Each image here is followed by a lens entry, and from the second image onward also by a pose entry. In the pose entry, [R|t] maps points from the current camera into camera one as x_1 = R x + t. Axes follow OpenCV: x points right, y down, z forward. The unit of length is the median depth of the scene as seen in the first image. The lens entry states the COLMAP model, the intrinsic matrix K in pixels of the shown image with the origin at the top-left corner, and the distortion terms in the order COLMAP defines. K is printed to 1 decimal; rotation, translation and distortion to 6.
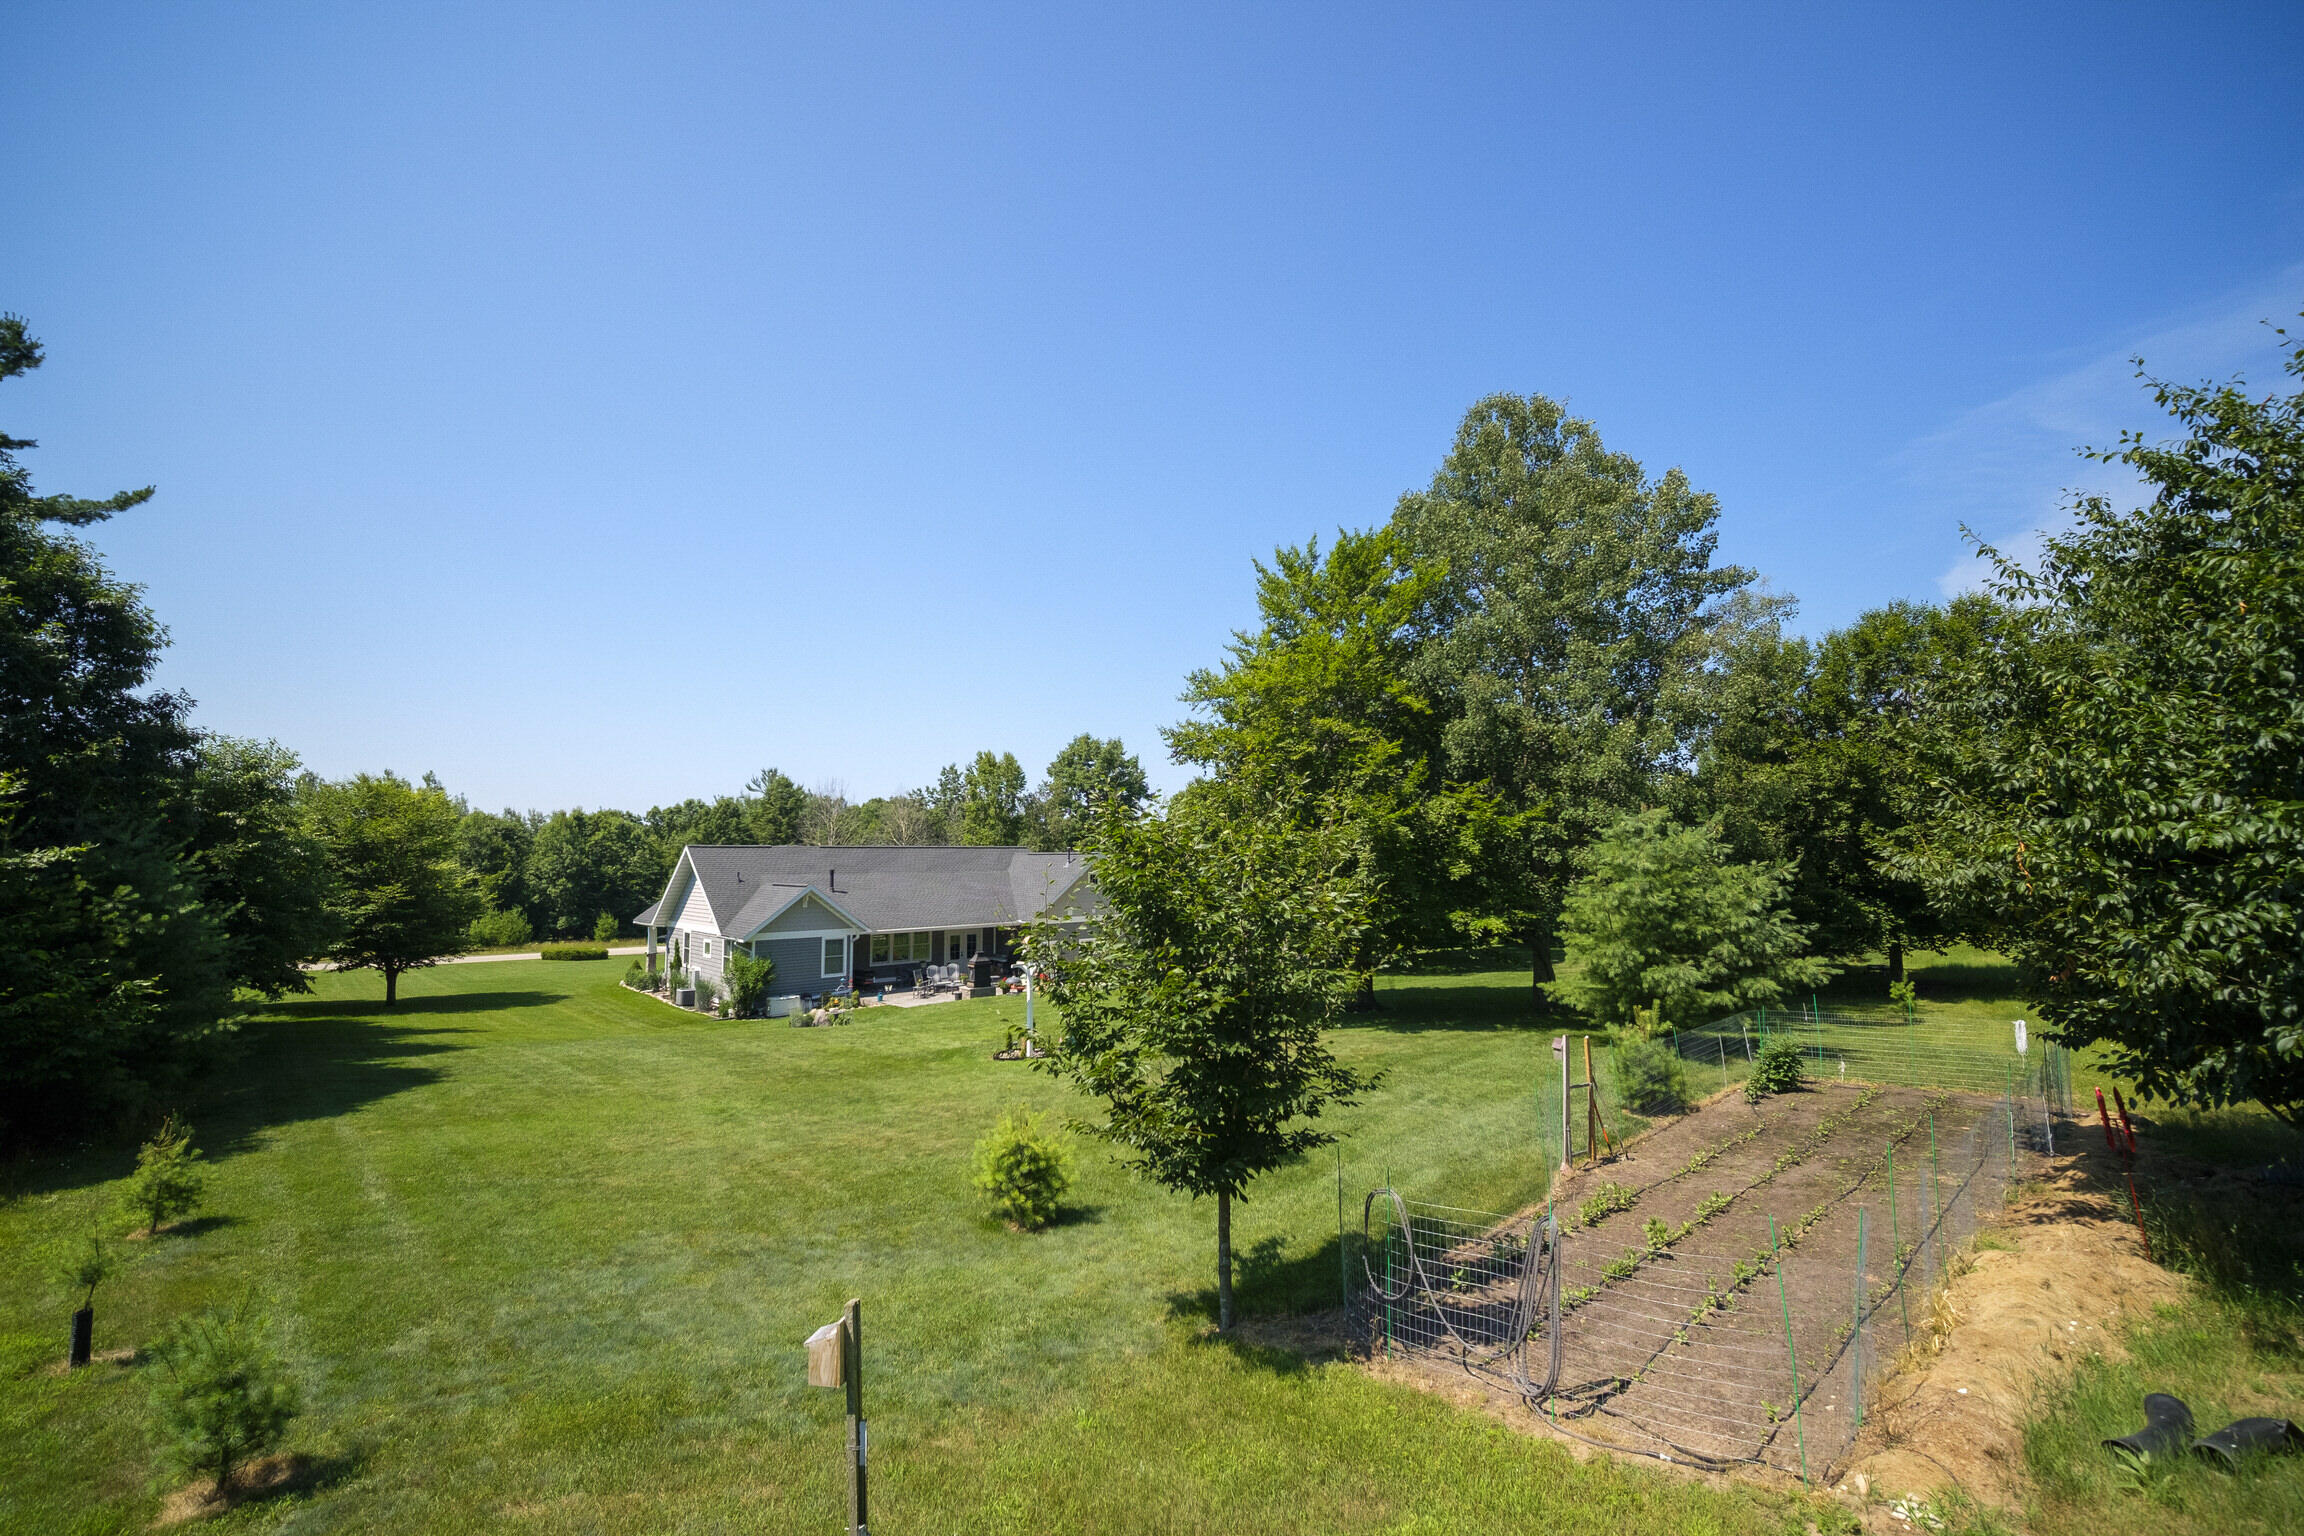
lens RADIAL K [[933.3, 0, 1152.0], [0, 933.3, 768.0], [0, 0, 1]] dist [-0.002580, 0.000425]
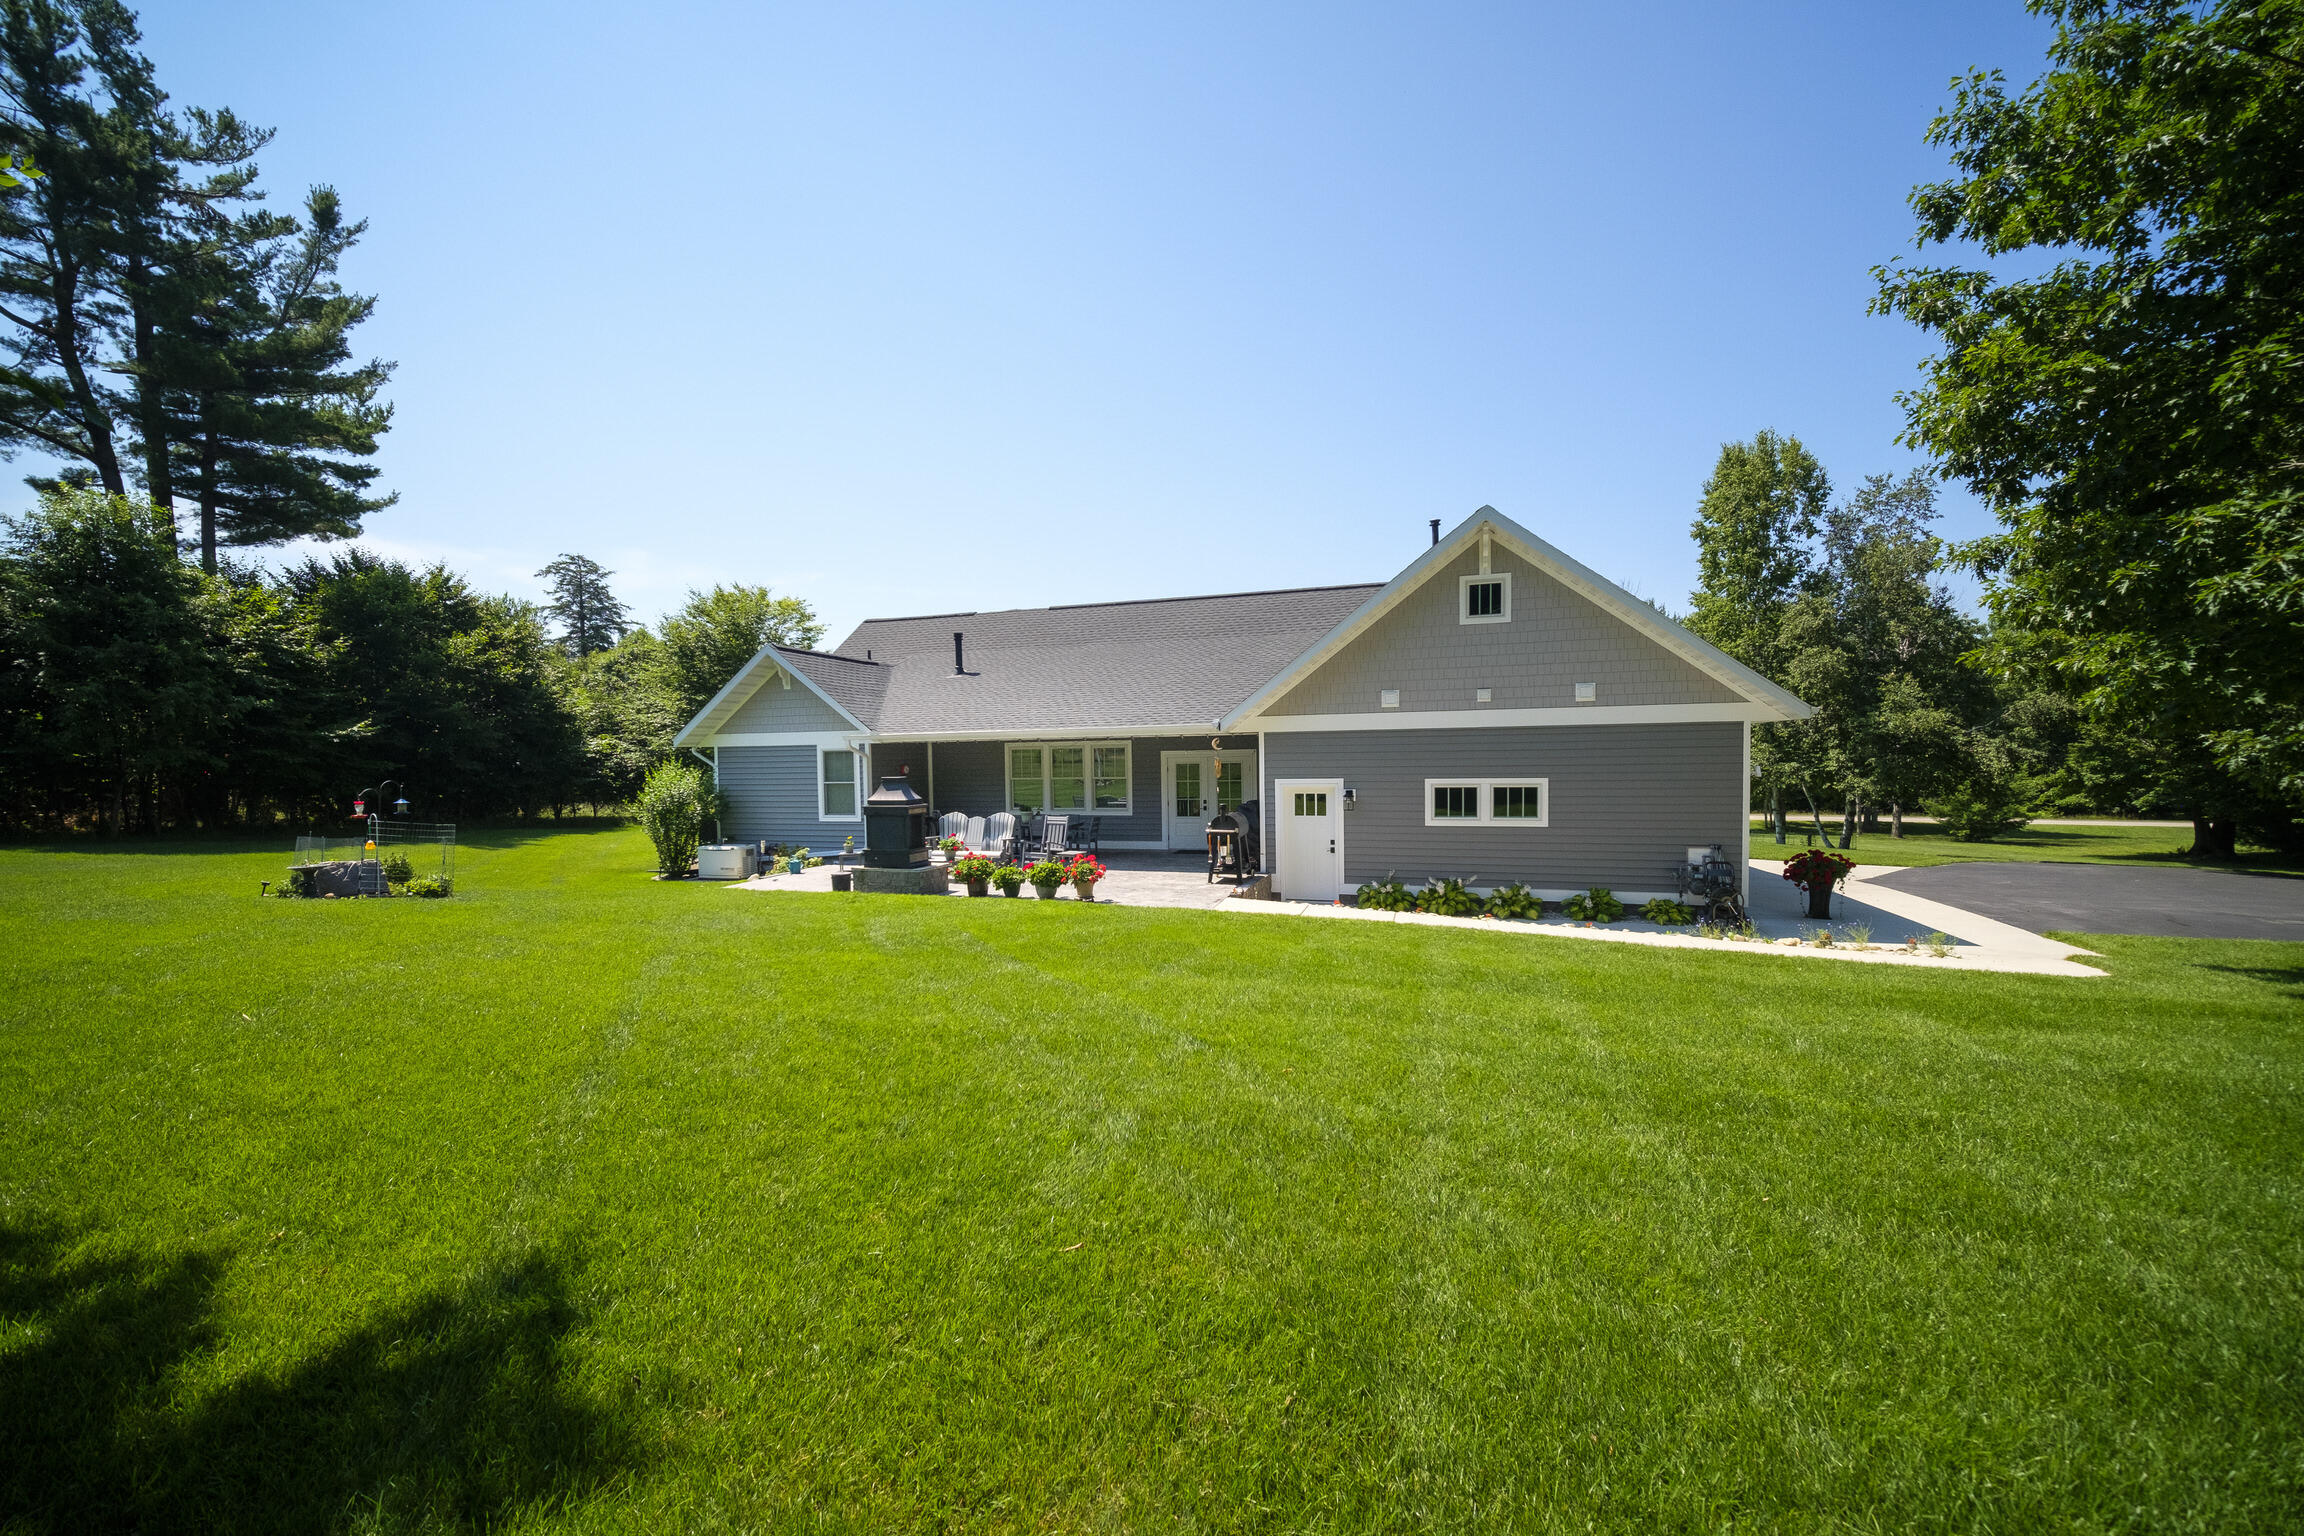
lens RADIAL K [[923.5, 0, 1149.8], [0, 923.5, 806.0], [0, 0, 1]] dist [-0.002361, -0.000200]
pose [[0.485170, 0.038889, -0.873555, 0.197148], [0.097413, 0.990388, 0.098193, 0.178143], [0.868977, -0.132735, 0.476719, 0.888300]]
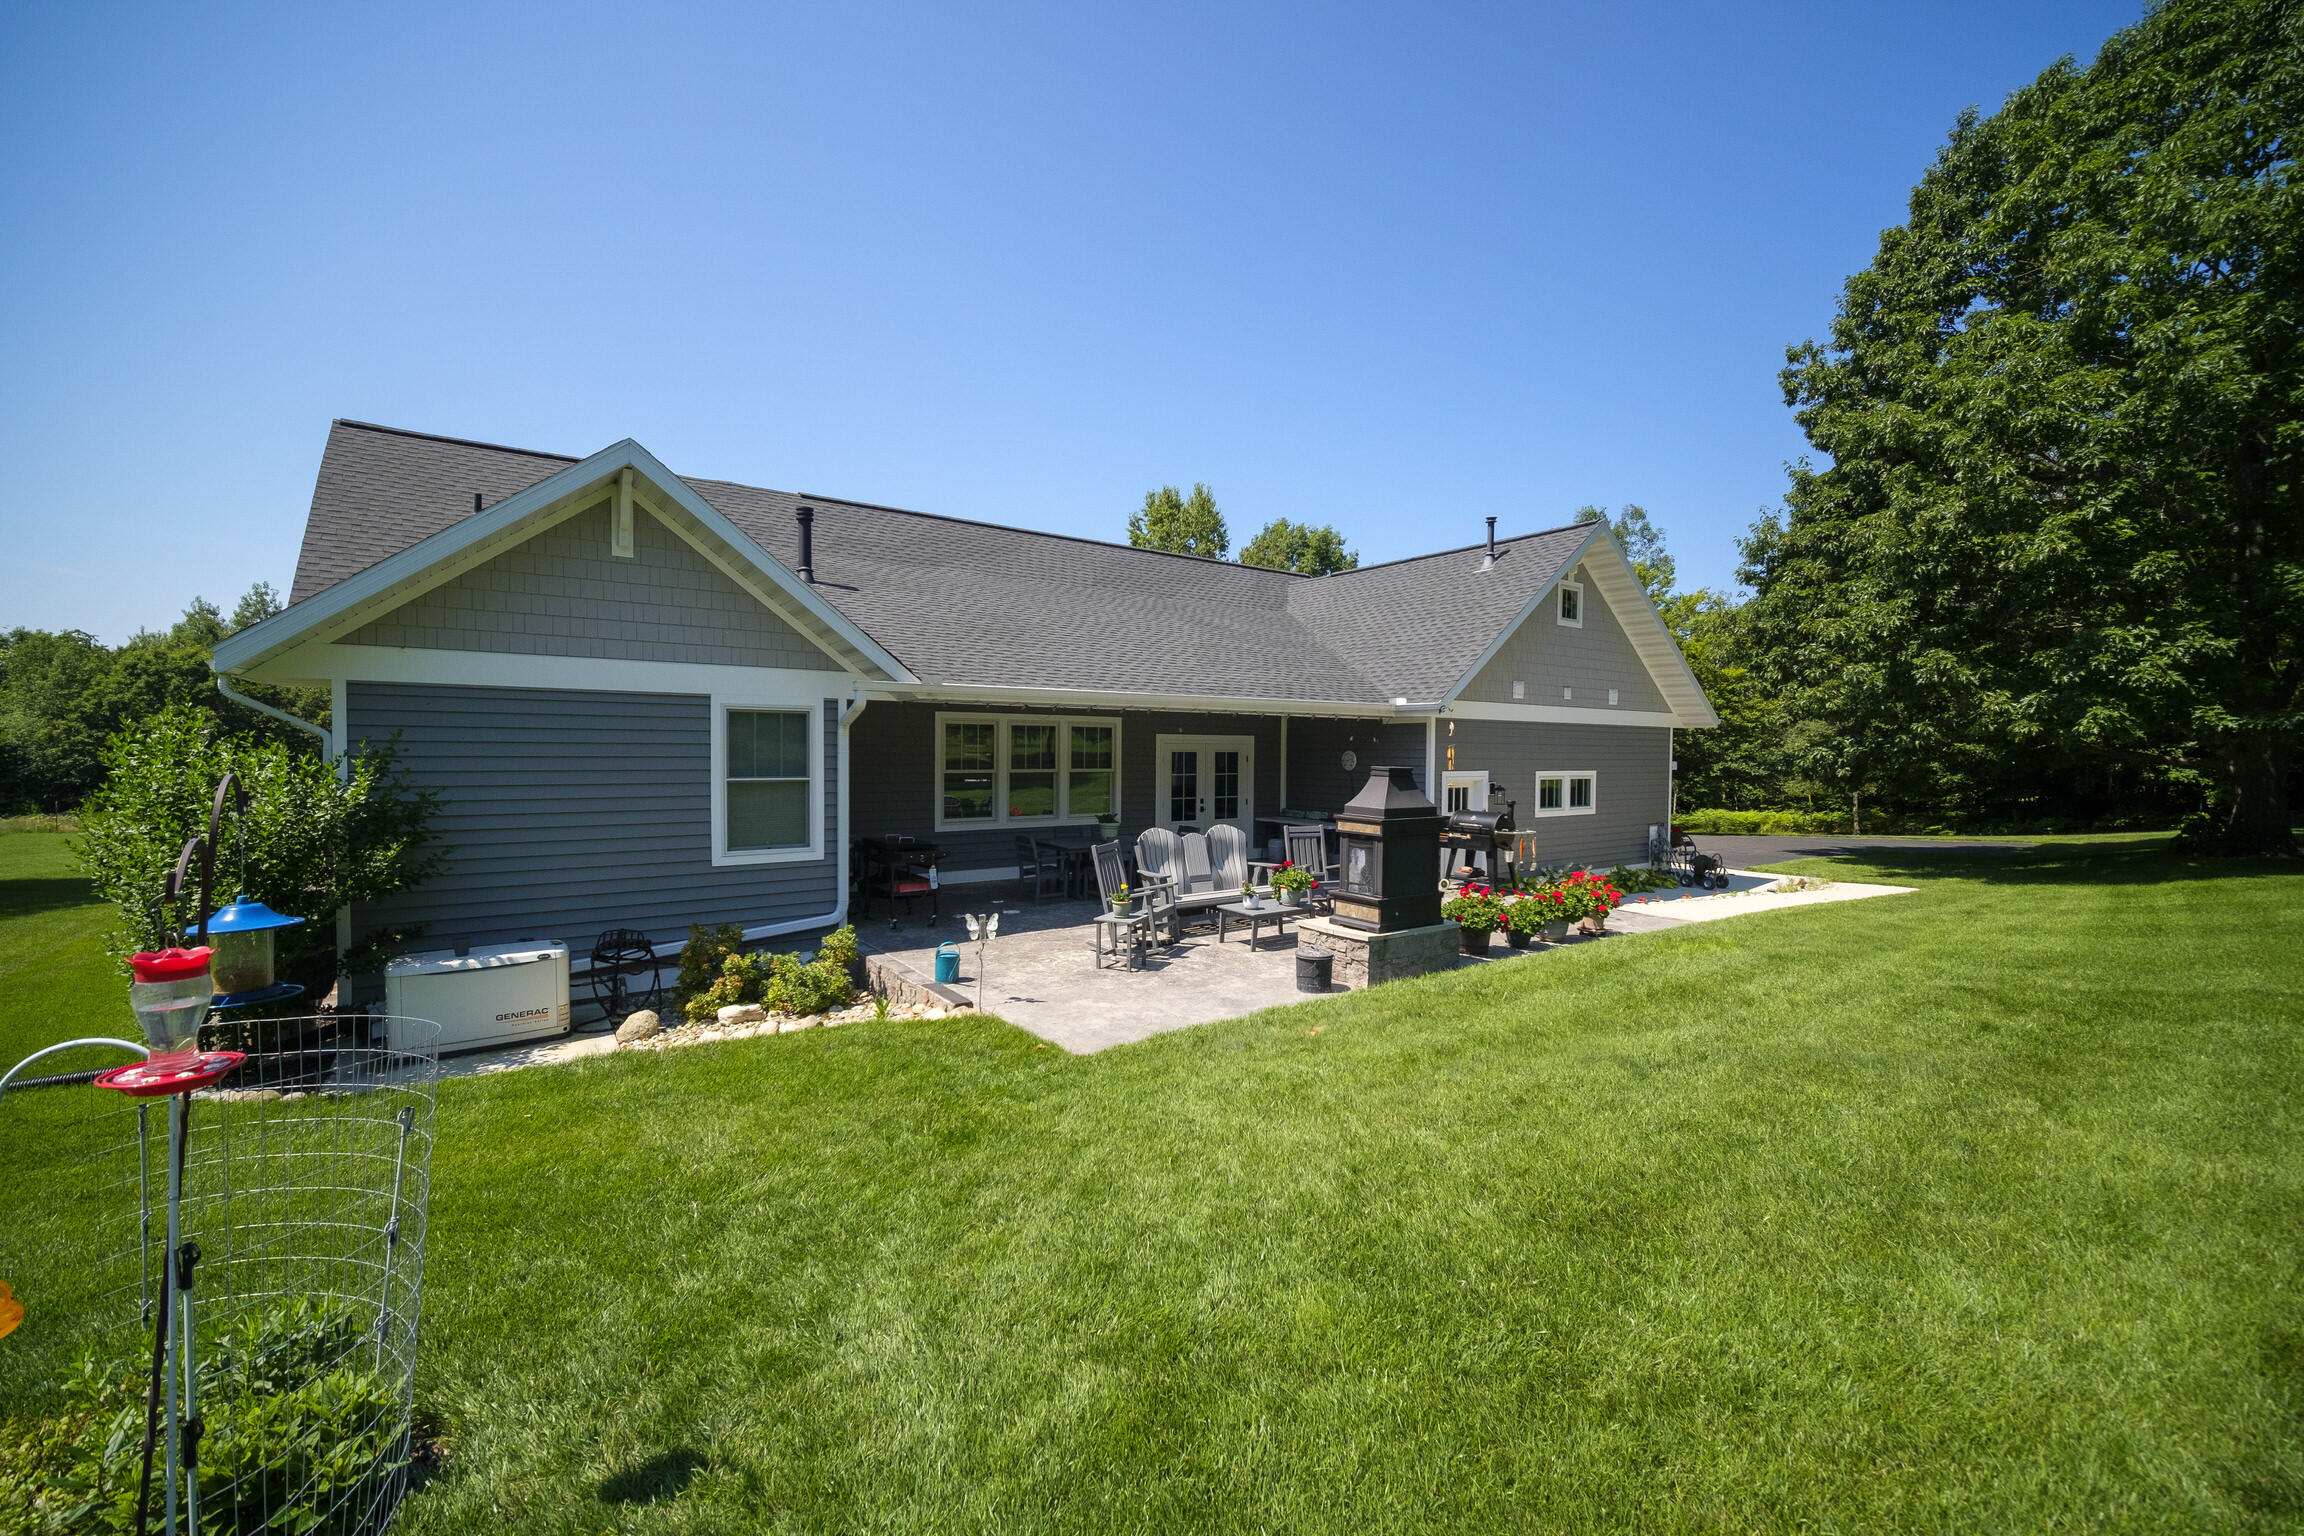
lens RADIAL K [[933.3, 0, 1152.0], [0, 933.3, 768.0], [0, 0, 1]] dist [-0.002580, 0.000425]
pose [[0.992117, 0.013249, -0.124609, -0.208418], [0.001311, 0.993243, 0.116048, 0.168139], [0.125305, -0.115296, 0.985396, 0.761502]]
